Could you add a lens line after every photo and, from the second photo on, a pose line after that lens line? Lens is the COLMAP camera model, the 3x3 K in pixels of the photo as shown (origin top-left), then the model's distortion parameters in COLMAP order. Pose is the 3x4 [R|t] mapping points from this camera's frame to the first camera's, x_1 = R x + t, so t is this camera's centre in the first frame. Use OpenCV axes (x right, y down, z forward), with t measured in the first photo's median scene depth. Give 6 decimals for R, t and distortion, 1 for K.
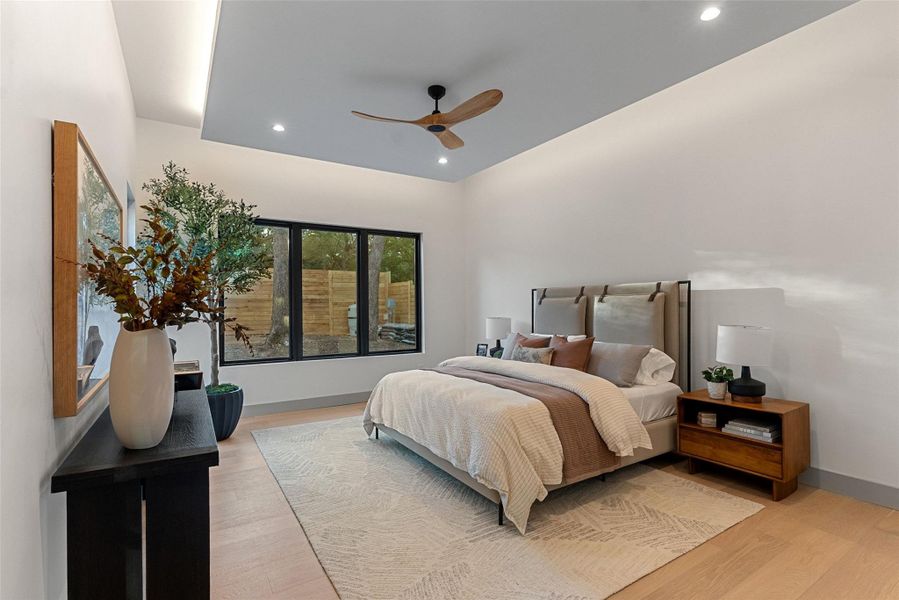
lens RADIAL K [[425.0, 0, 449.5], [0, 425.0, 300.0], [0, 0, 1]] dist [-0.003026, -0.000218]
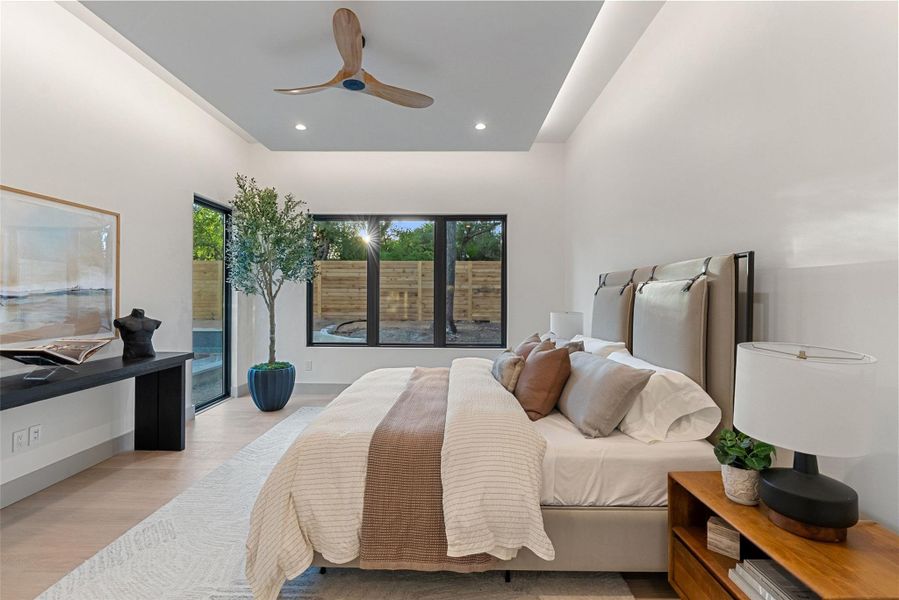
lens RADIAL K [[406.3, 0, 451.4], [0, 406.3, 291.1], [0, 0, 1]] dist [-0.001053, 0.000375]
pose [[0.836902, 0.003881, -0.547339, 0.444391], [-0.002154, 0.999990, 0.003798, 0.001666], [0.547349, -0.001999, 0.836902, 0.332095]]
